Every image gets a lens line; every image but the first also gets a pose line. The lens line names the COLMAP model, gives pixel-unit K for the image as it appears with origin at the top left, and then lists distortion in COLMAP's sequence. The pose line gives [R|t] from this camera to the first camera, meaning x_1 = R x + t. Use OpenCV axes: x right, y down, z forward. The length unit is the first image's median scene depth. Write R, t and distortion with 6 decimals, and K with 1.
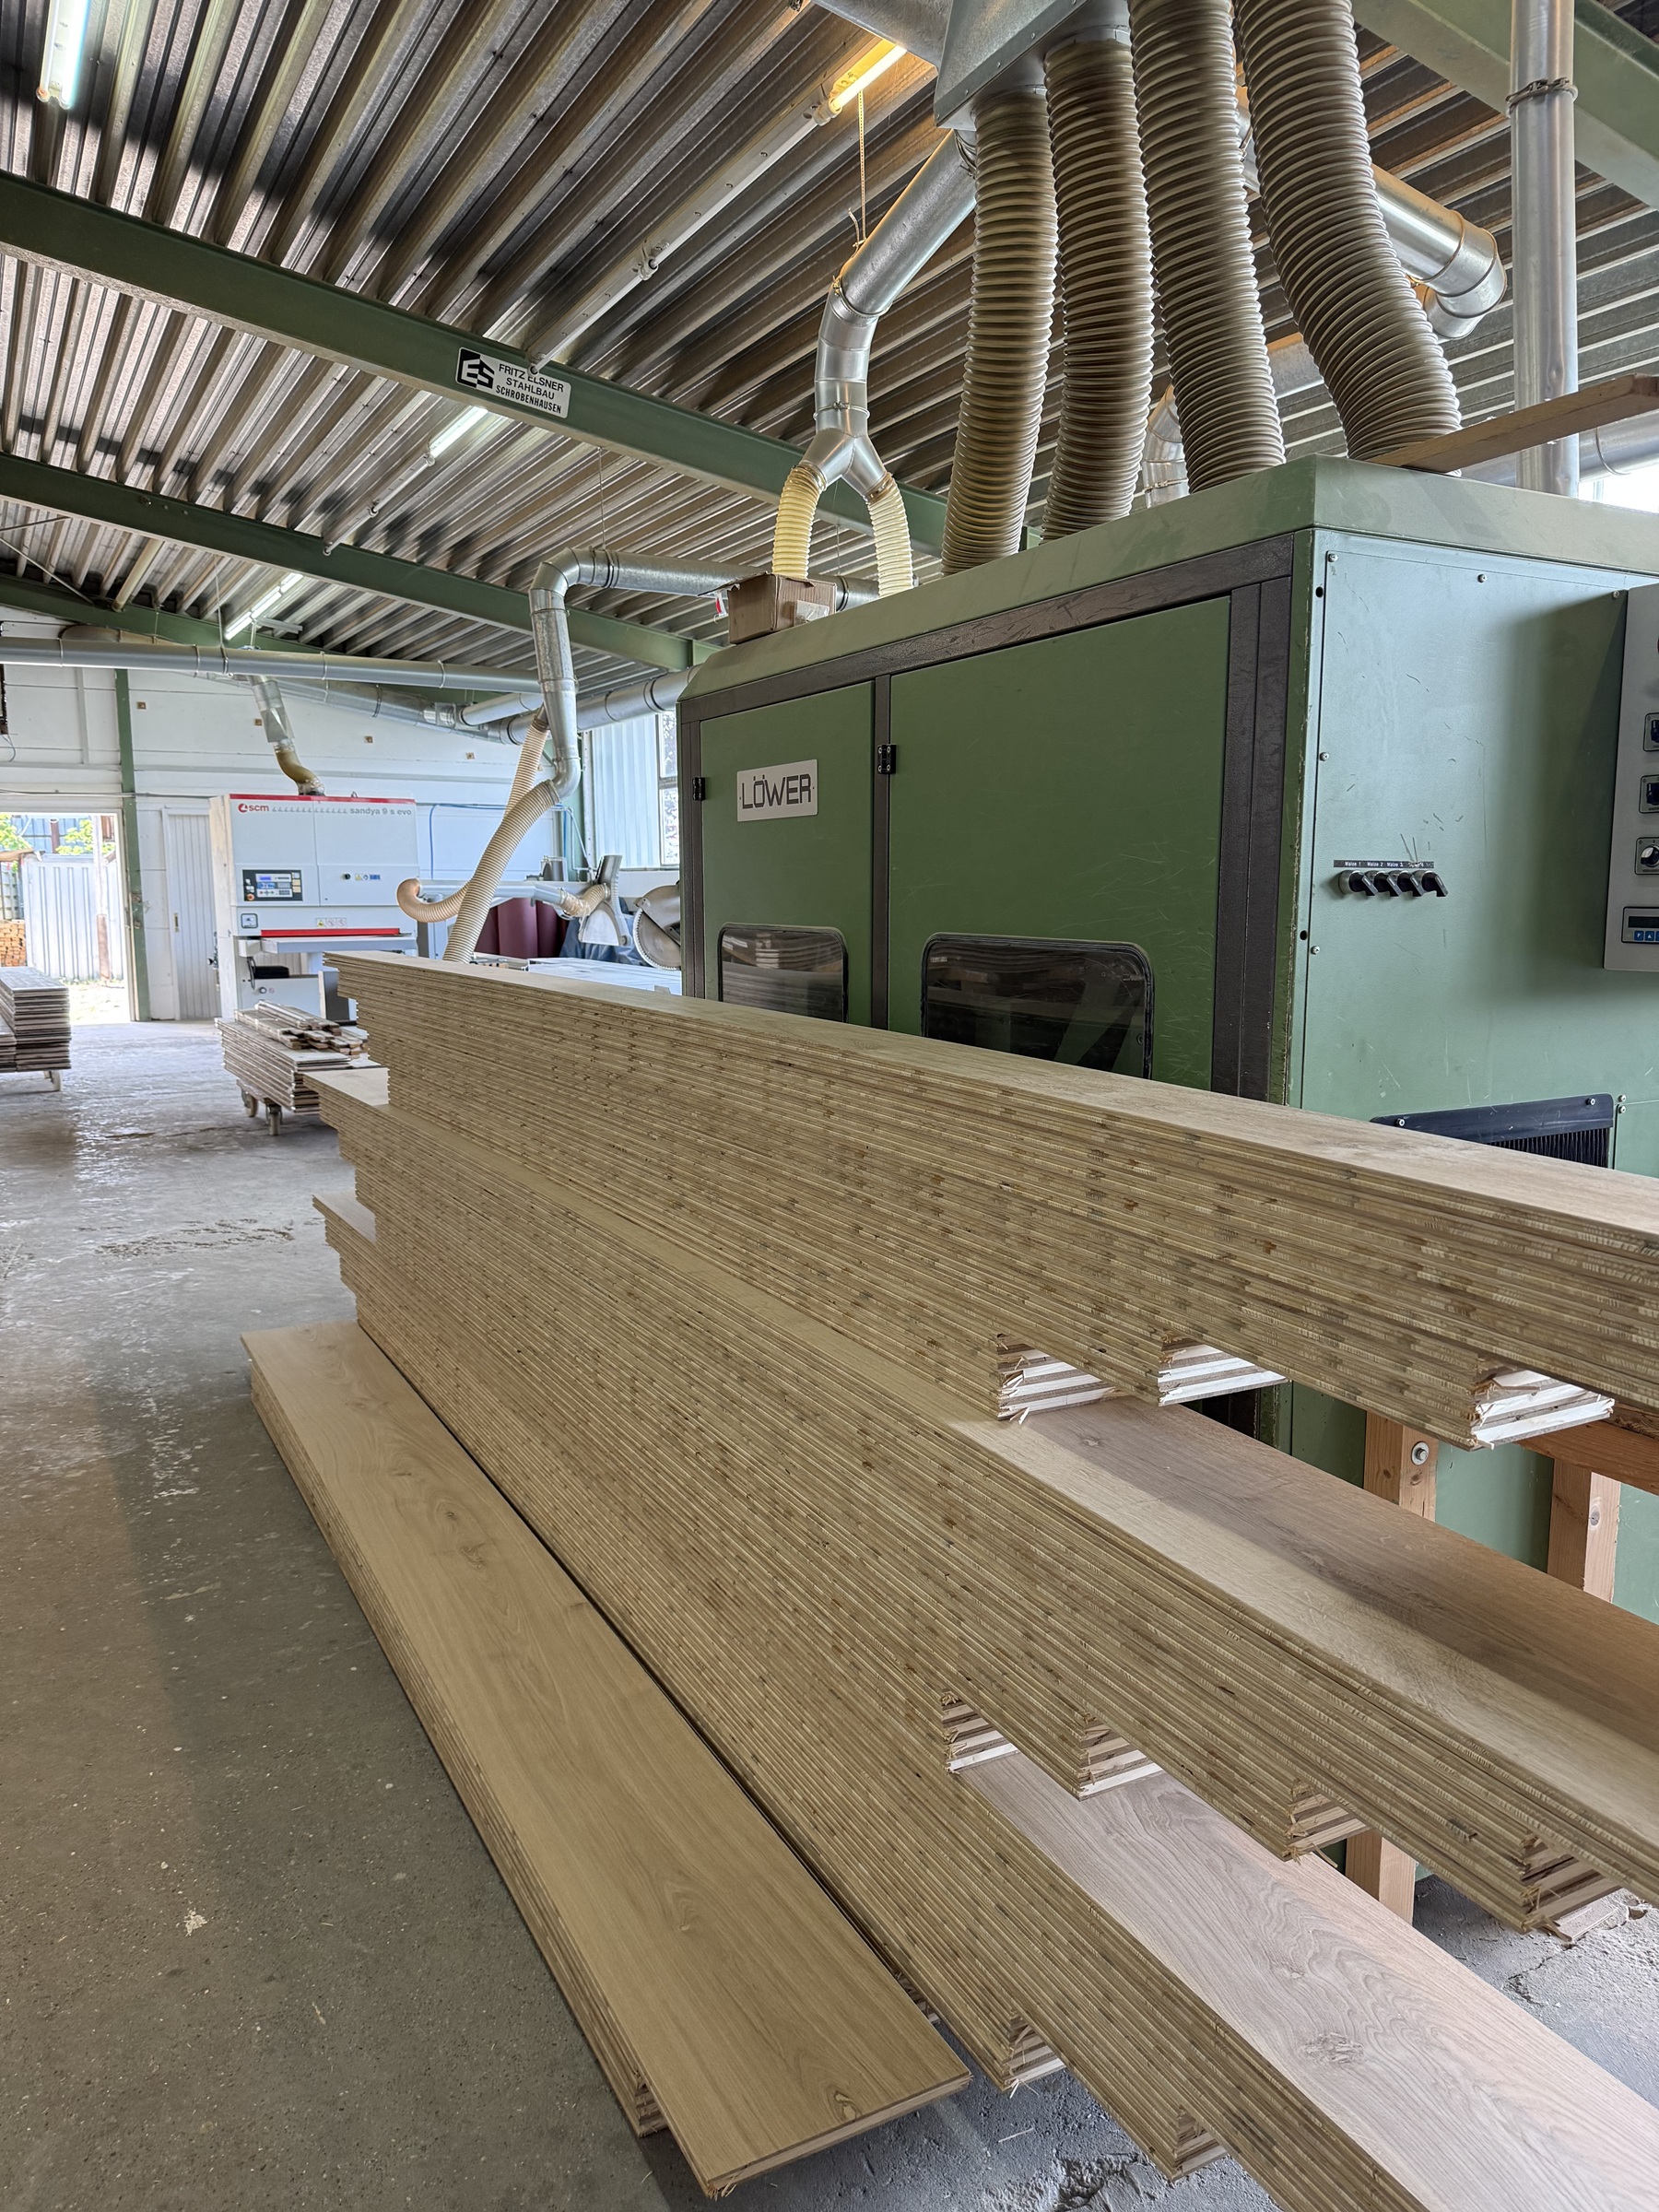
lens RADIAL K [[1557.5, 0, 831.4], [0, 1557.5, 1104.9], [0, 0, 1]] dist [-0.003390, -0.003718]
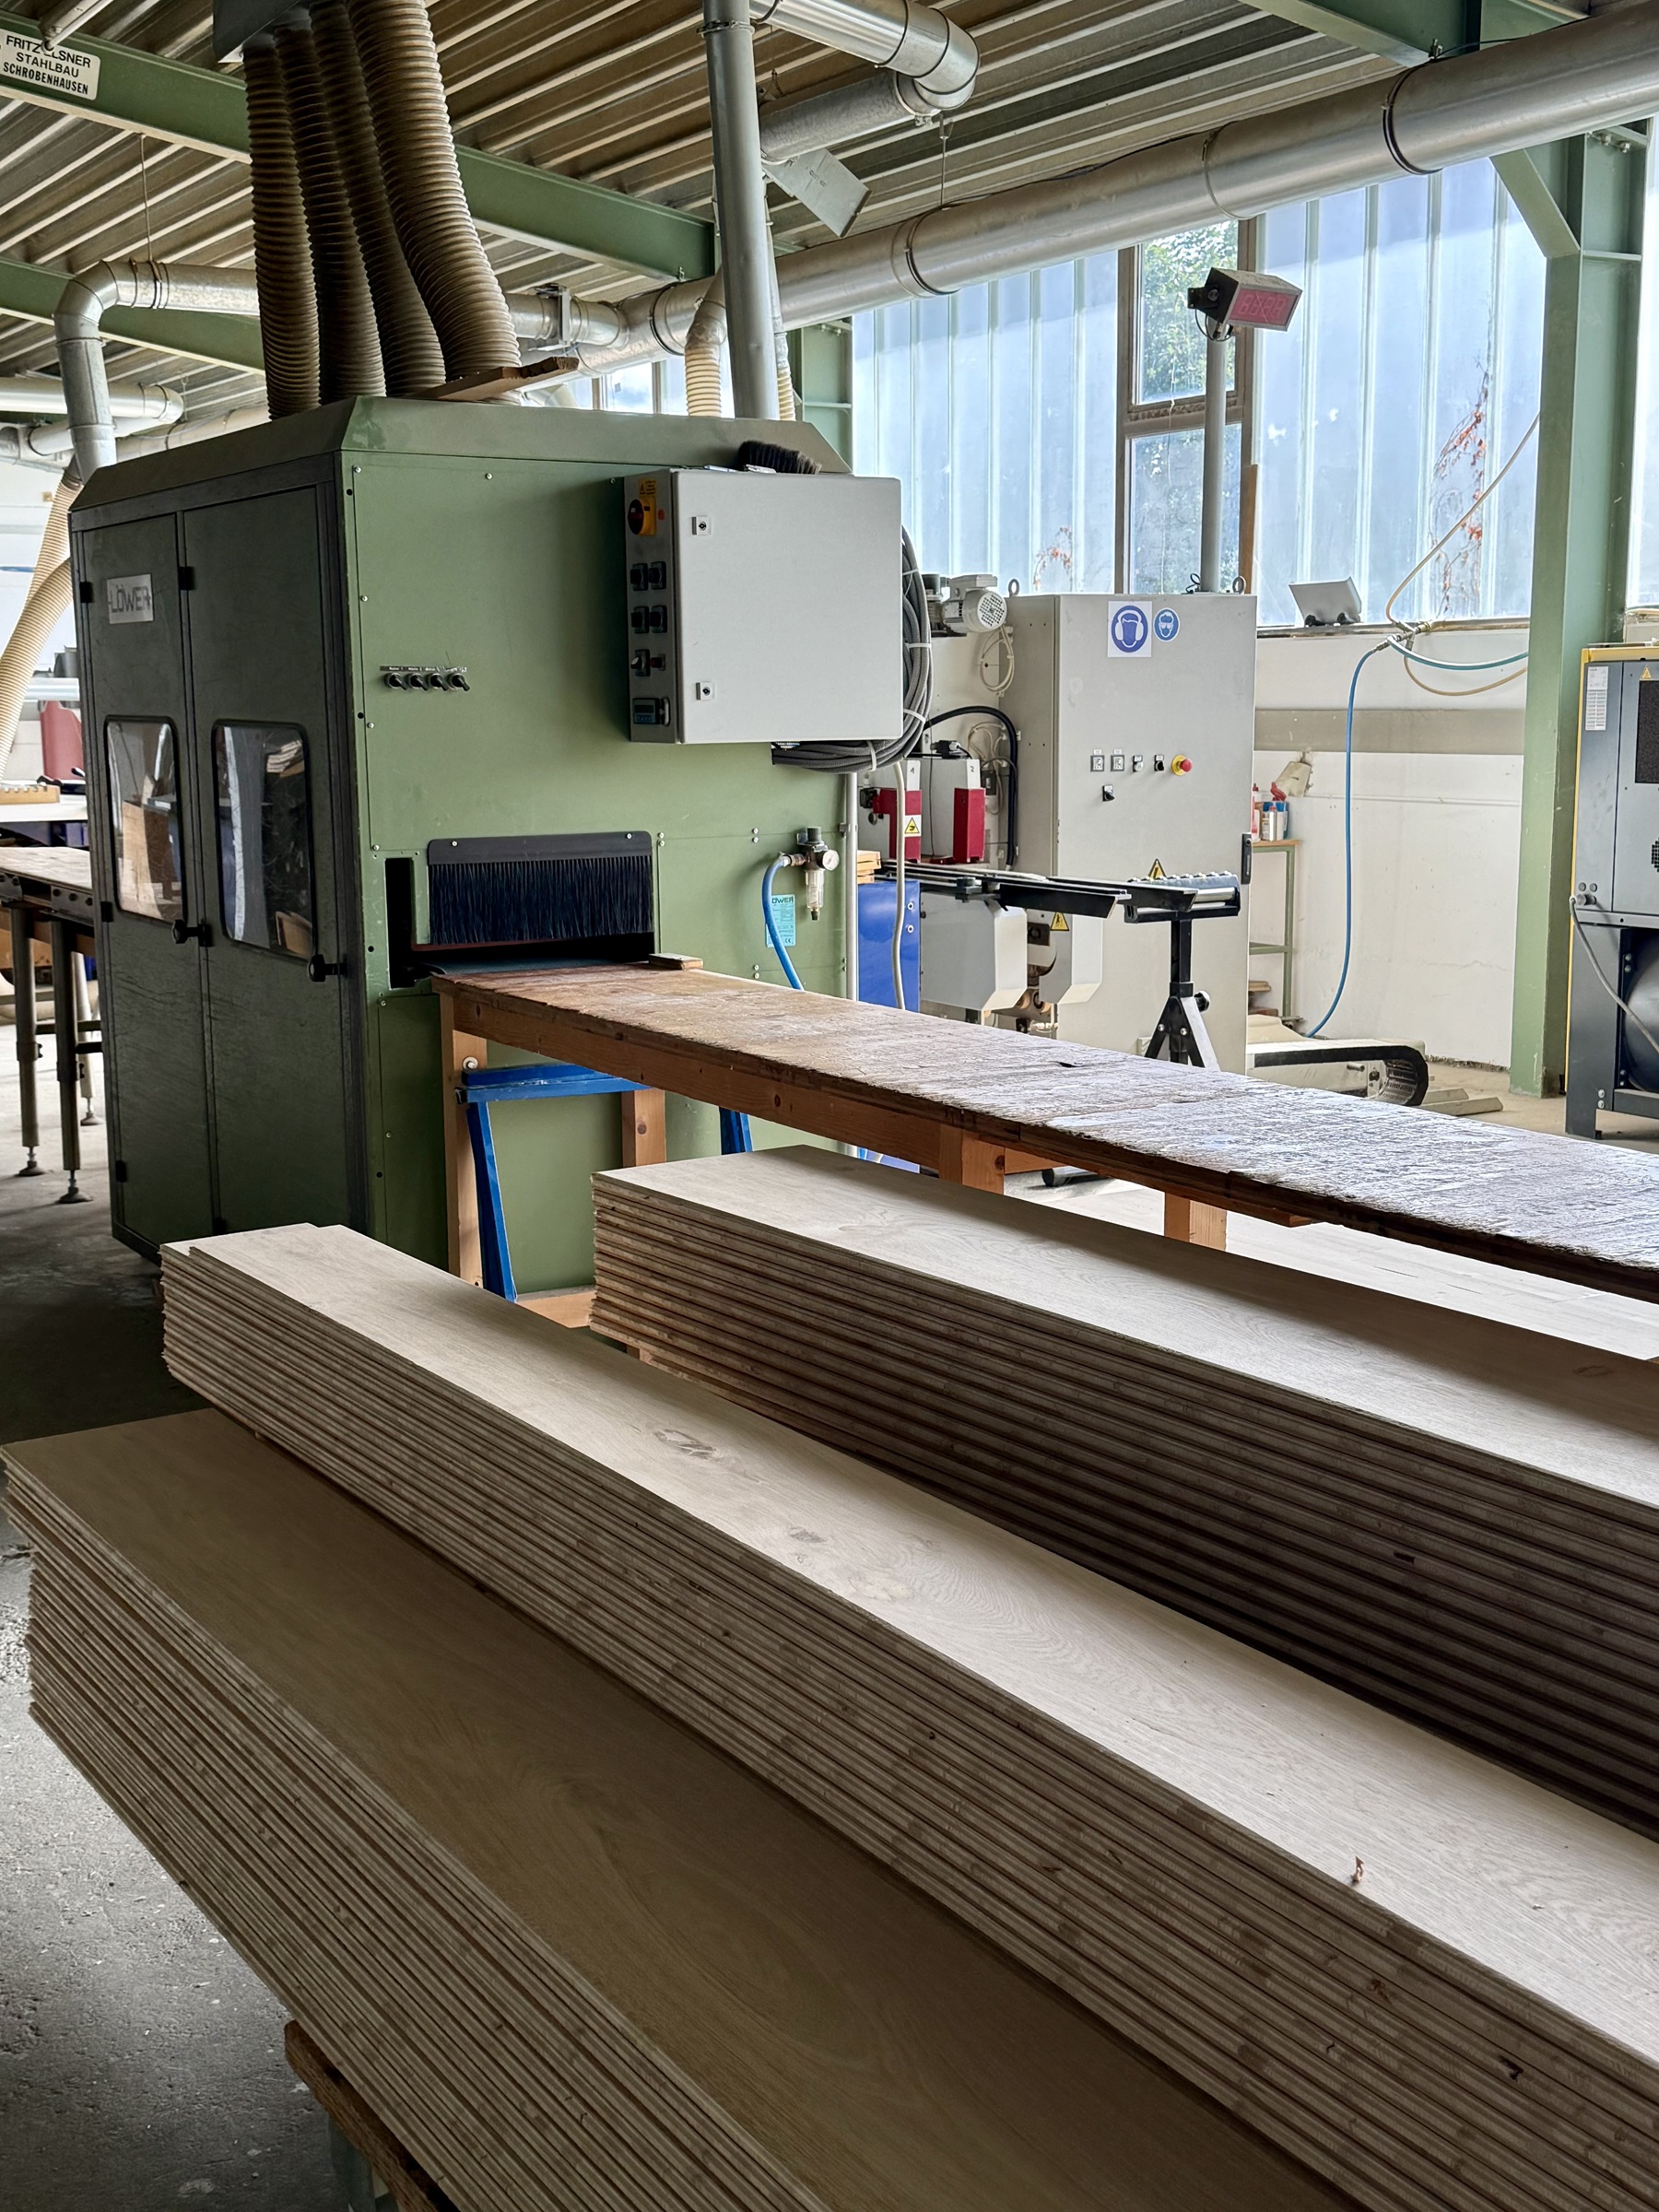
lens RADIAL K [[2580.6, 0, 826.6], [0, 2580.6, 1111.7], [0, 0, 1]] dist [0.034956, 0.000000]
pose [[0.999603, -0.004556, 0.027801, 0.330568], [0.003790, 0.999613, 0.027550, 0.100946], [-0.027916, -0.027433, 0.999234, -0.742947]]
